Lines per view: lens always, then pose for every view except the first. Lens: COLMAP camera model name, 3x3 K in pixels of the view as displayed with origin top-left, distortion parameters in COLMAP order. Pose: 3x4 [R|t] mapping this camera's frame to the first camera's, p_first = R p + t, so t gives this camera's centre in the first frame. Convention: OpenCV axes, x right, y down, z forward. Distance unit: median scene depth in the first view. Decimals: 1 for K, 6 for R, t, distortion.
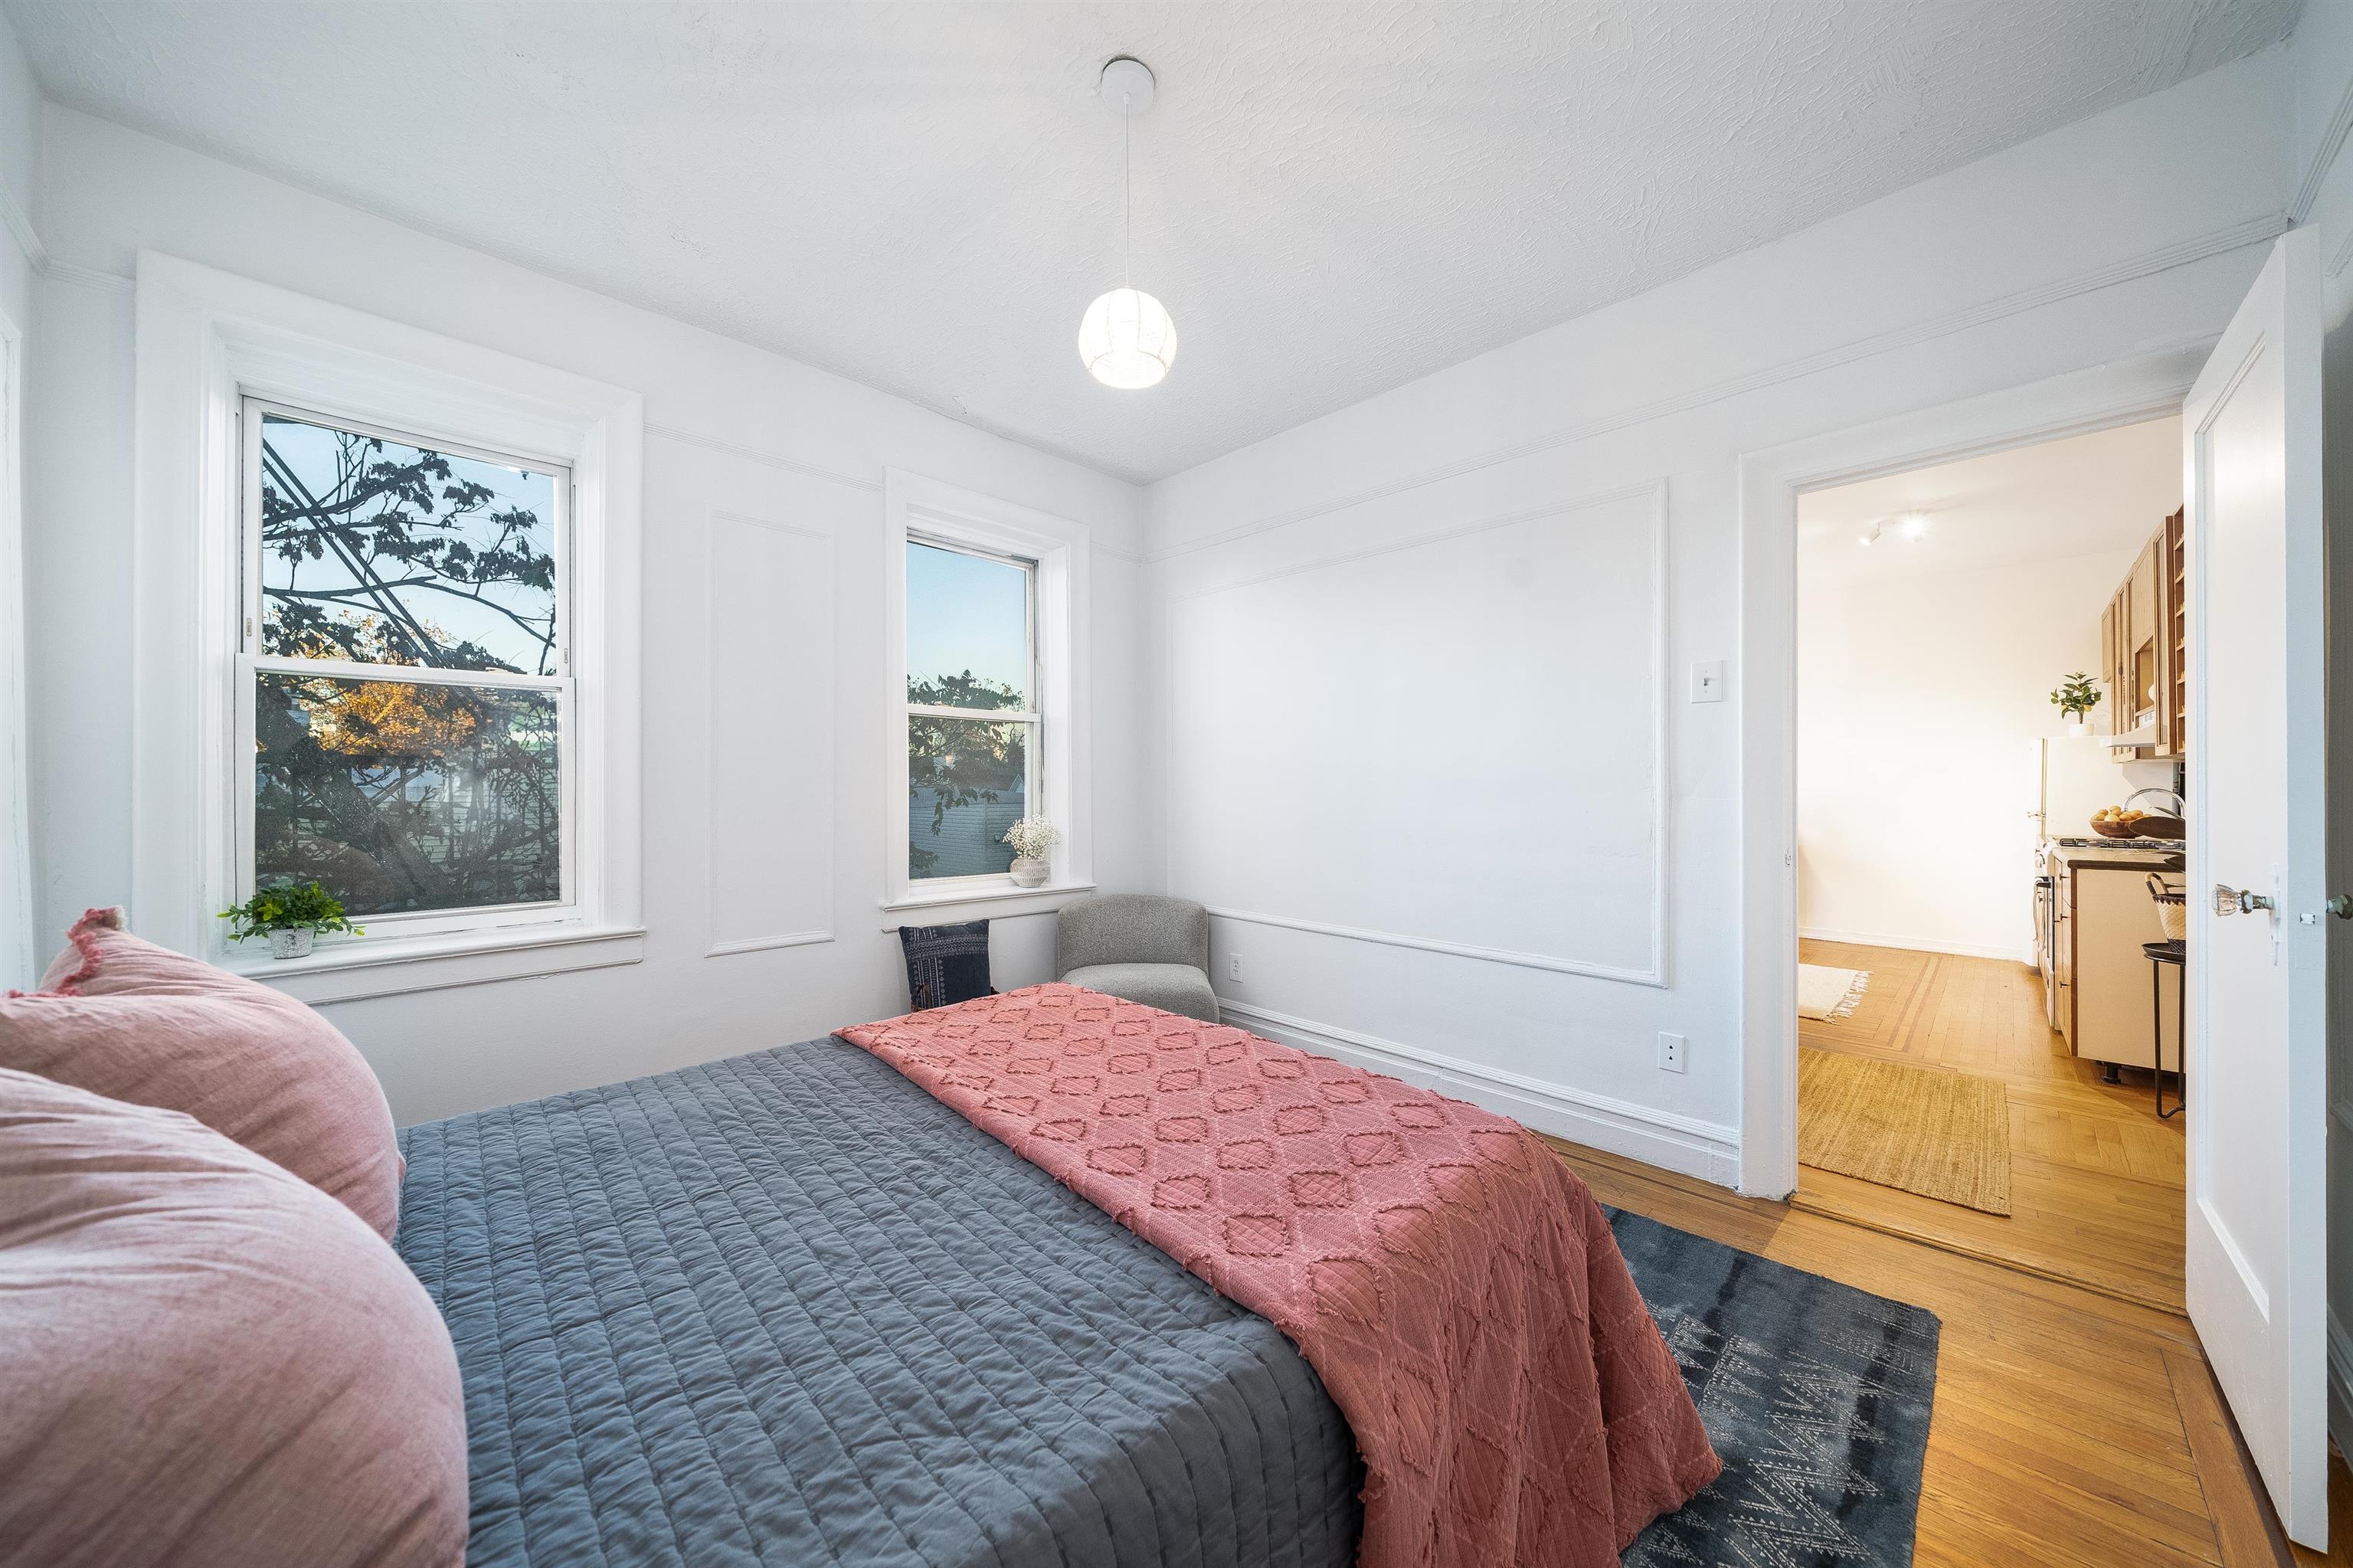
lens RADIAL K [[810.7, 0, 1184.0], [0, 810.7, 784.3], [0, 0, 1]] dist [-0.006605, 0.000032]
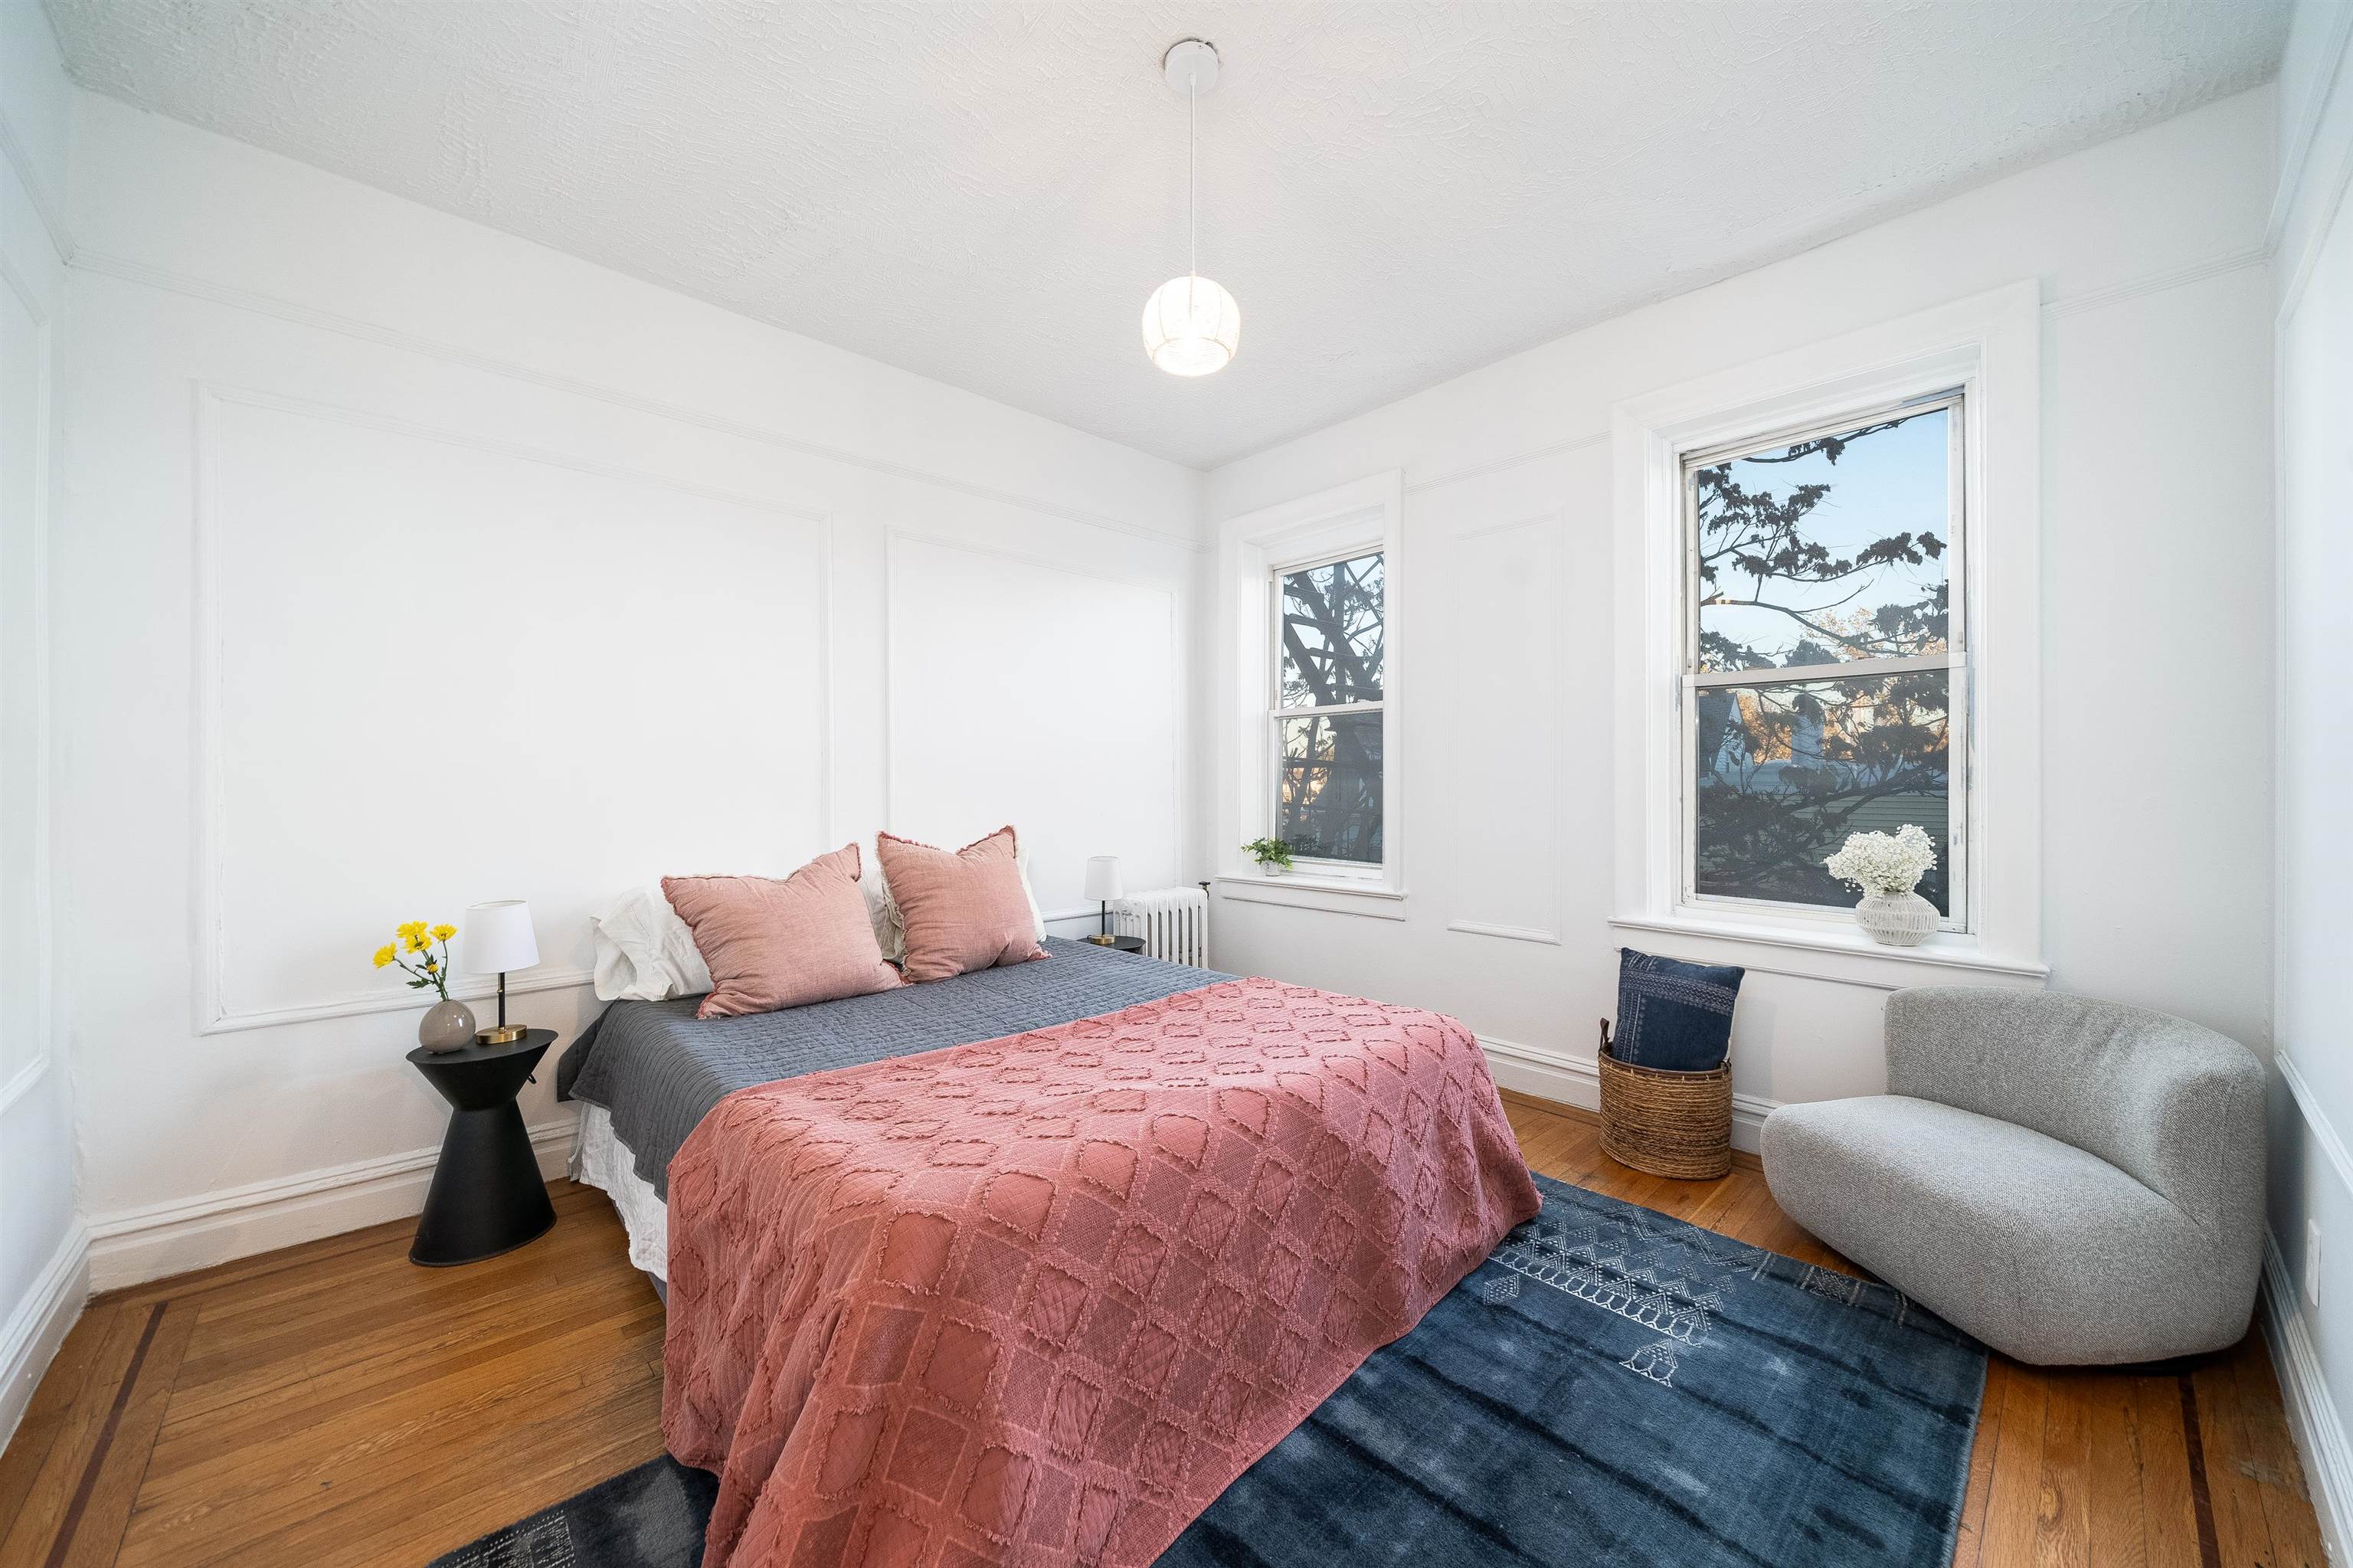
lens RADIAL K [[858.6, 0, 1183.7], [0, 858.6, 777.8], [0, 0, 1]] dist [-0.000660, -0.000020]
pose [[0.002576, -0.003193, -0.999992, 0.515581], [-0.003287, 0.999989, -0.003201, 0.006858], [0.999991, 0.003295, 0.002566, 0.539697]]
